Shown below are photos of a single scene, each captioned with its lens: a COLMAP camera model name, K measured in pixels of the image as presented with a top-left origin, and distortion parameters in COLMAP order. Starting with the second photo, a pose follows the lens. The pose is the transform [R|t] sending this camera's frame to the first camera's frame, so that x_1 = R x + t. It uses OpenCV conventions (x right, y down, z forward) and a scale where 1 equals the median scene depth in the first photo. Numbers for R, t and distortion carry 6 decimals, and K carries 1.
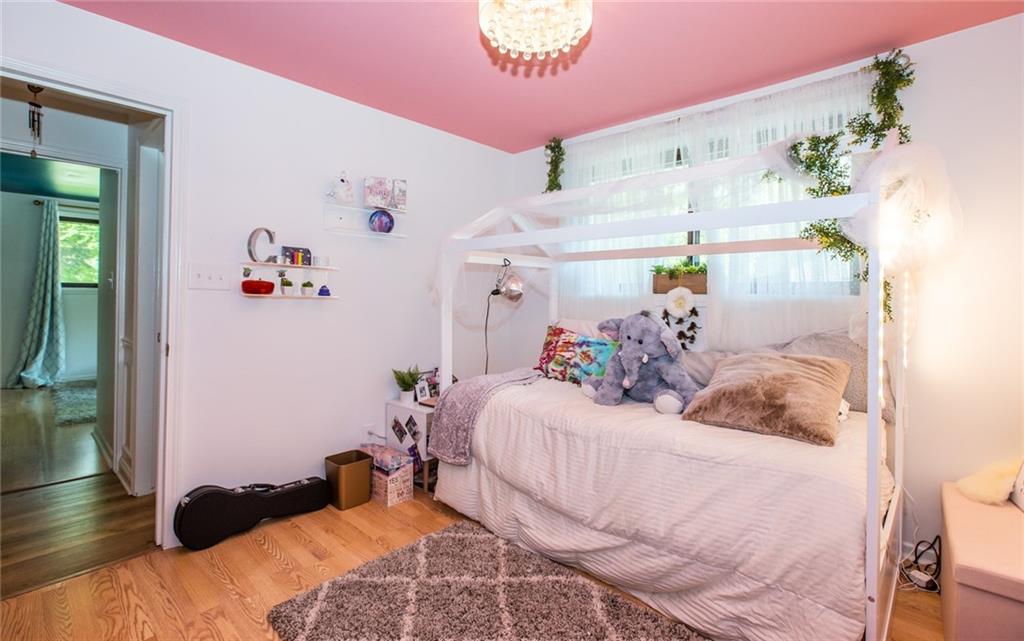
lens RADIAL K [[462.9, 0, 505.0], [0, 462.9, 302.0], [0, 0, 1]] dist [-0.002597, -0.000055]
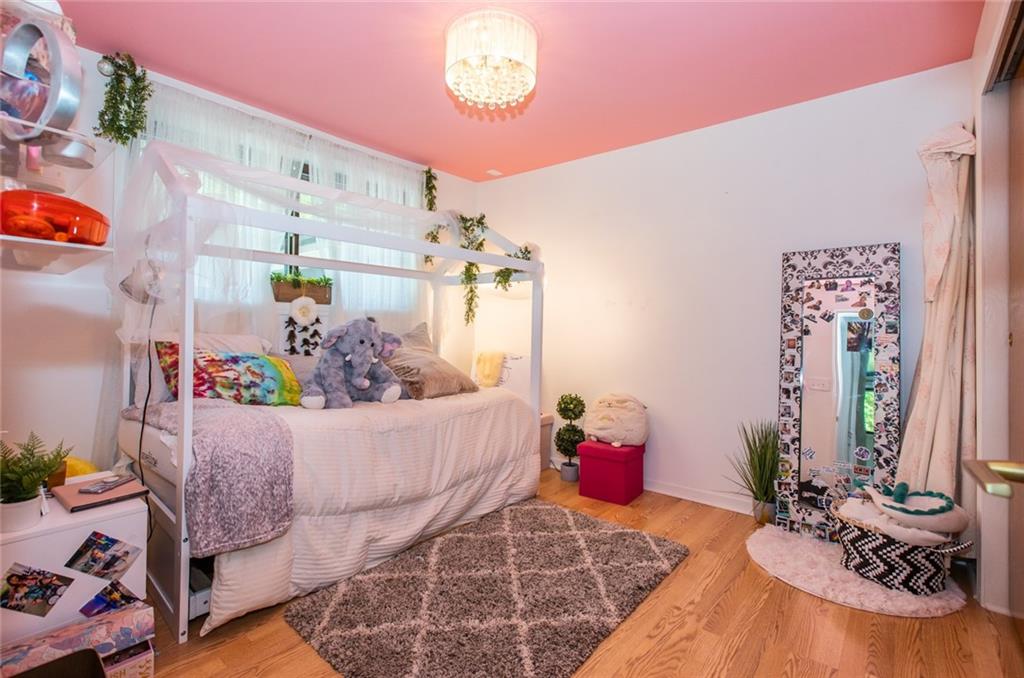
lens RADIAL K [[464.0, 0, 512.4], [0, 464.0, 328.7], [0, 0, 1]] dist [0.012826, 0.000378]
pose [[-0.048808, -0.013575, 0.998716, -0.709343], [-0.004075, 0.999902, 0.013392, 0.025008], [-0.998800, -0.003416, -0.048859, 0.591787]]
